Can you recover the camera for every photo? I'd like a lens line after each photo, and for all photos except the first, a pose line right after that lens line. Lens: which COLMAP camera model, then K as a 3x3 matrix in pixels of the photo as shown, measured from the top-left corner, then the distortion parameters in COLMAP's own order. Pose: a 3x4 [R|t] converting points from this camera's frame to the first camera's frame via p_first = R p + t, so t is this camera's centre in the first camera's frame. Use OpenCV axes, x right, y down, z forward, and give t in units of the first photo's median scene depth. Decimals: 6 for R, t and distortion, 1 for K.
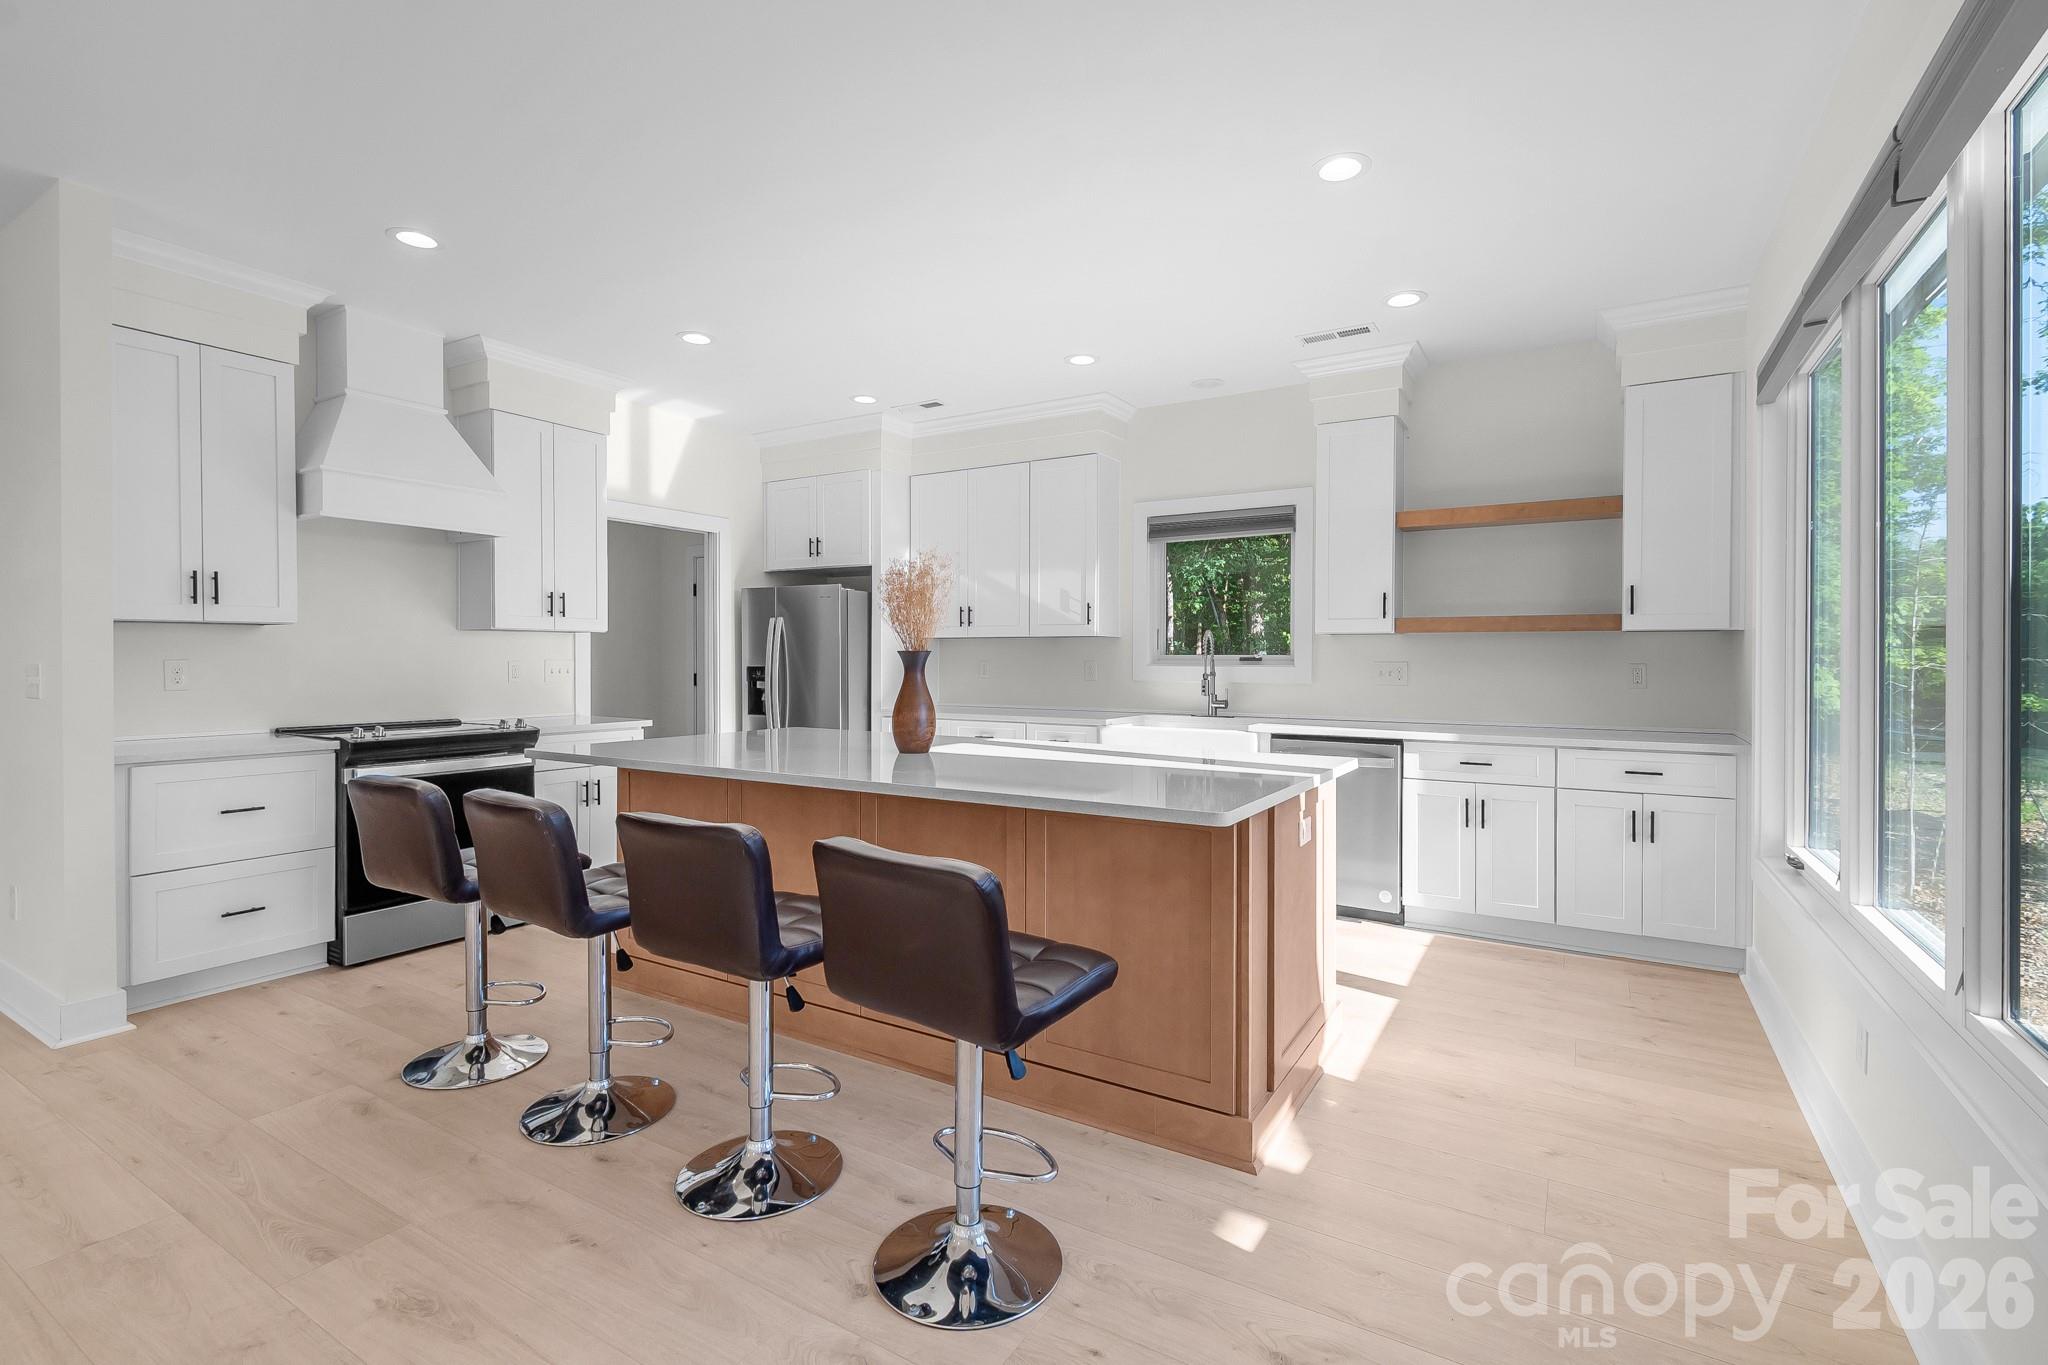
lens RADIAL K [[927.0, 0, 1034.3], [0, 927.0, 654.1], [0, 0, 1]] dist [0.006347, -0.002700]
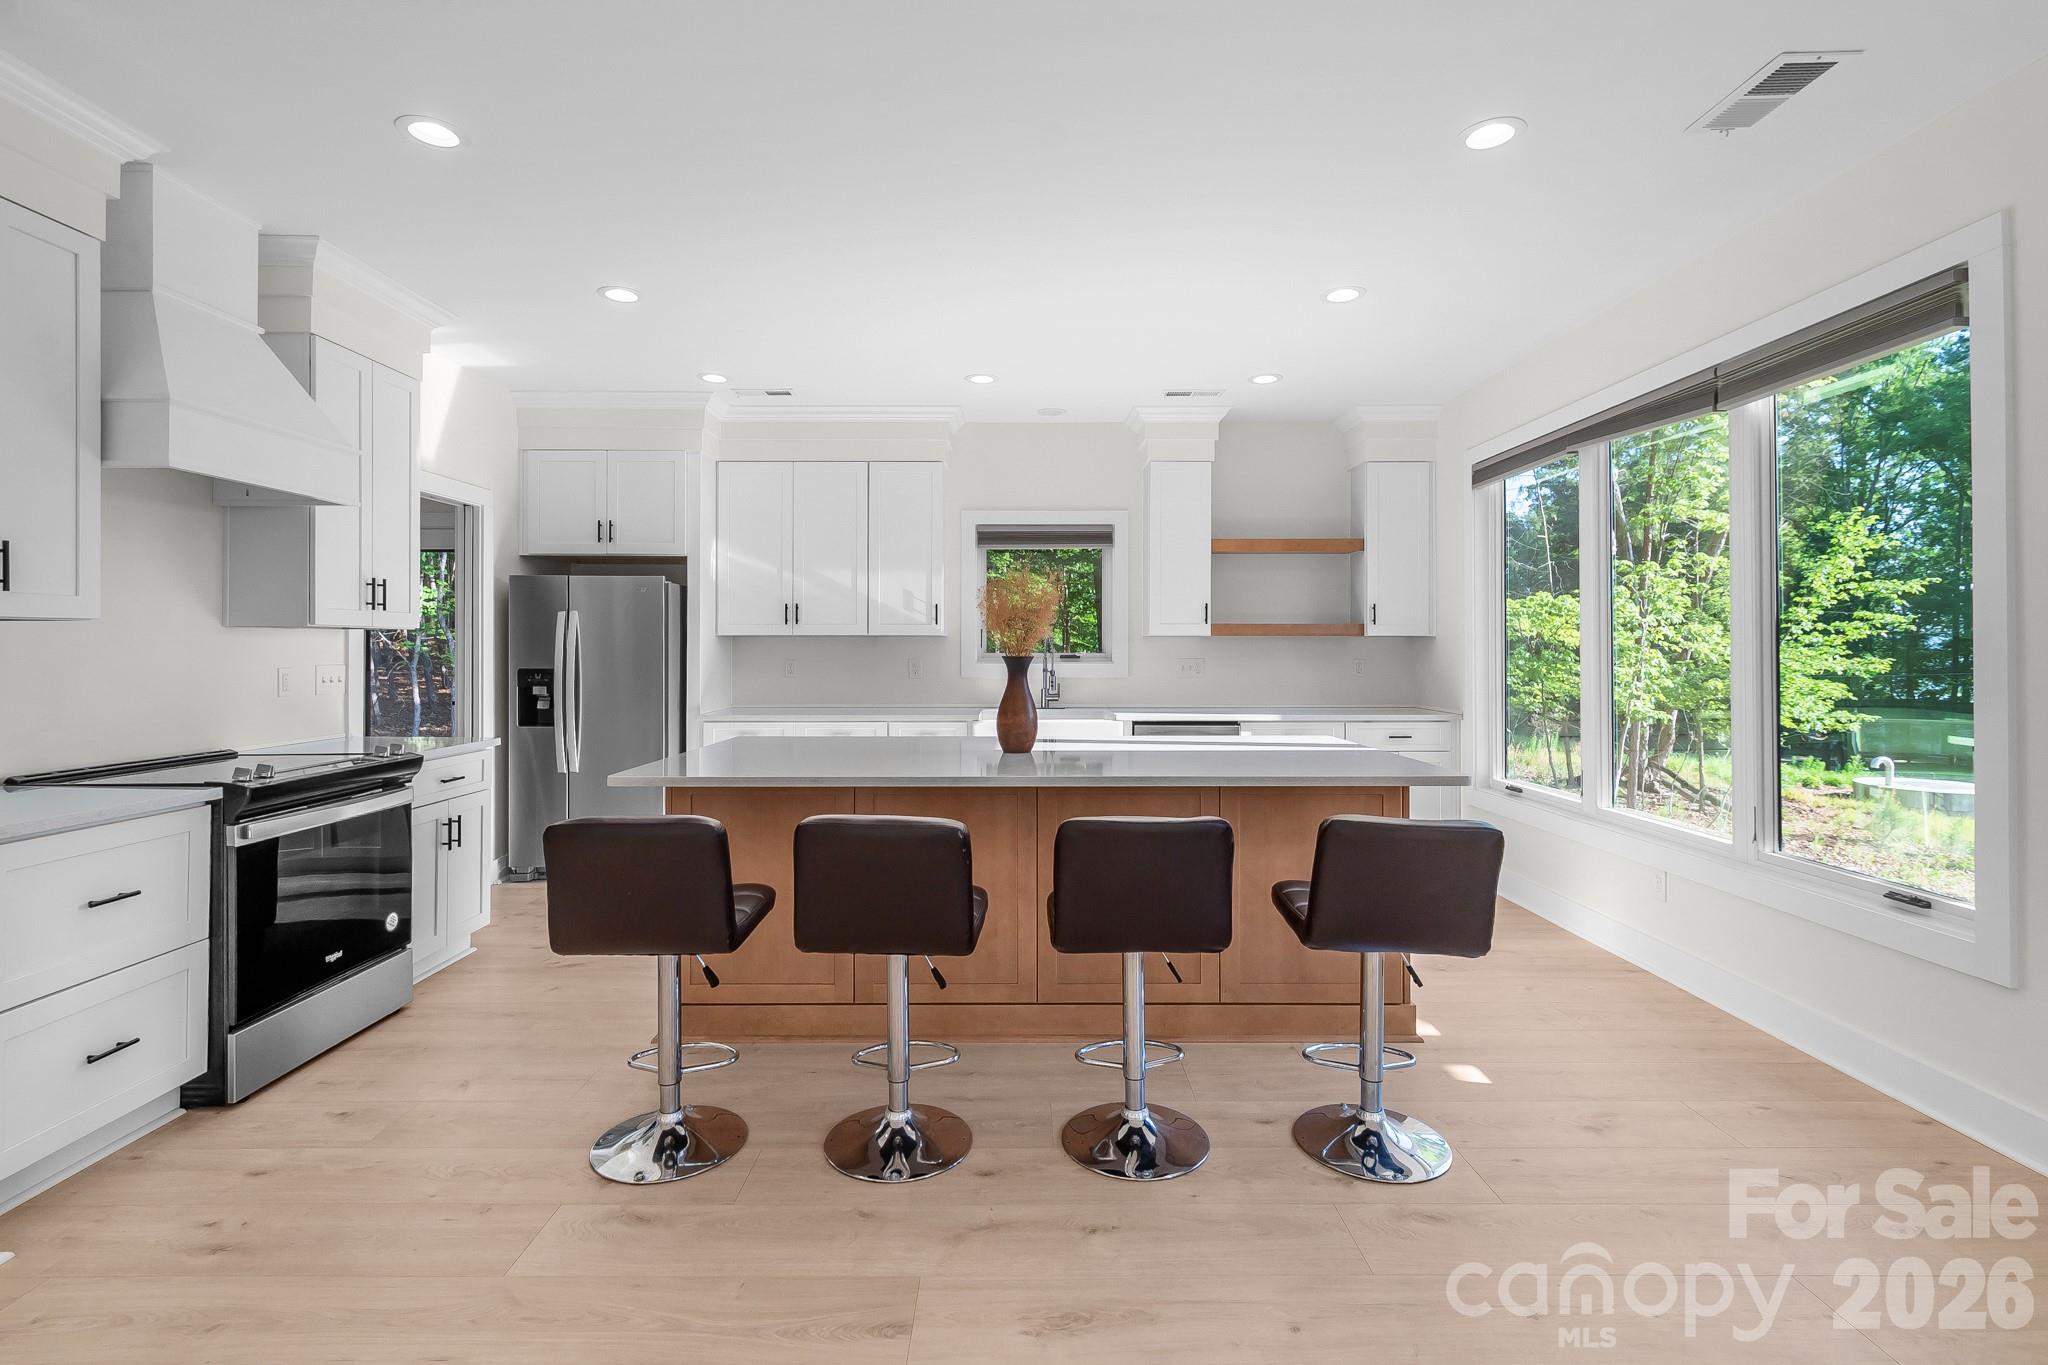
lens RADIAL K [[927.0, 0, 1020.1], [0, 927.0, 639.2], [0, 0, 1]] dist [0.006347, -0.002700]
pose [[0.858068, 0.001297, 0.513535, -0.503608], [0.000532, 0.999994, -0.003415, -0.014741], [-0.513536, 0.003203, 0.858062, 0.065420]]
